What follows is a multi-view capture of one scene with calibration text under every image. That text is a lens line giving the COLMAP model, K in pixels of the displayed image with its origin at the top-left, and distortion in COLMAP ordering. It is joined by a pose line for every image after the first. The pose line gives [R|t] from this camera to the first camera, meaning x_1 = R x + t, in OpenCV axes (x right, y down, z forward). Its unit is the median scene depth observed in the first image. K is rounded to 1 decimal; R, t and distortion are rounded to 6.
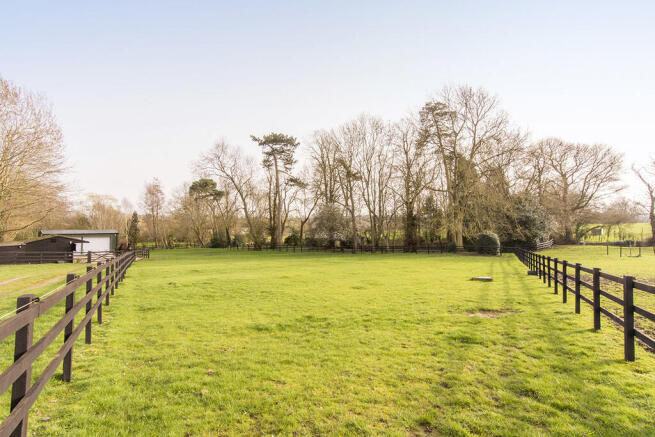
lens RADIAL K [[342.7, 0, 326.2], [0, 342.7, 213.0], [0, 0, 1]] dist [-0.000888, -0.000055]
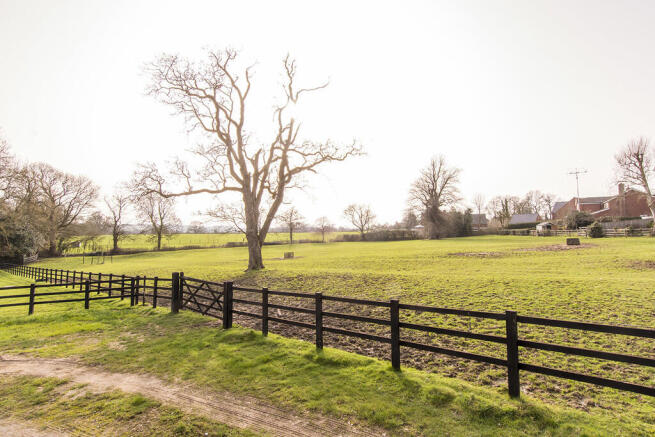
lens RADIAL K [[342.7, 0, 326.2], [0, 342.7, 213.0], [0, 0, 1]] dist [-0.000888, -0.000055]
pose [[0.268226, 0.061838, 0.961369, -0.172079], [-0.037189, 0.997858, -0.053810, -0.029464], [-0.962638, -0.021320, 0.269952, -0.210993]]
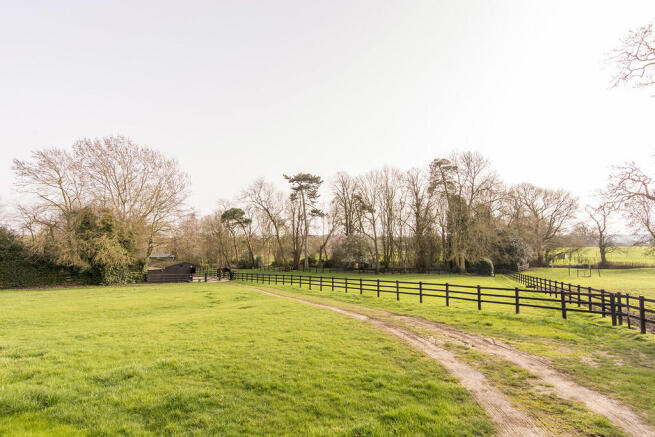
lens RADIAL K [[342.7, 0, 326.2], [0, 342.7, 213.0], [0, 0, 1]] dist [-0.000888, -0.000055]
pose [[0.997766, 0.011186, 0.065860, -0.169540], [-0.007469, 0.998379, -0.056417, -0.029335], [-0.066384, 0.055799, 0.996233, -0.220915]]
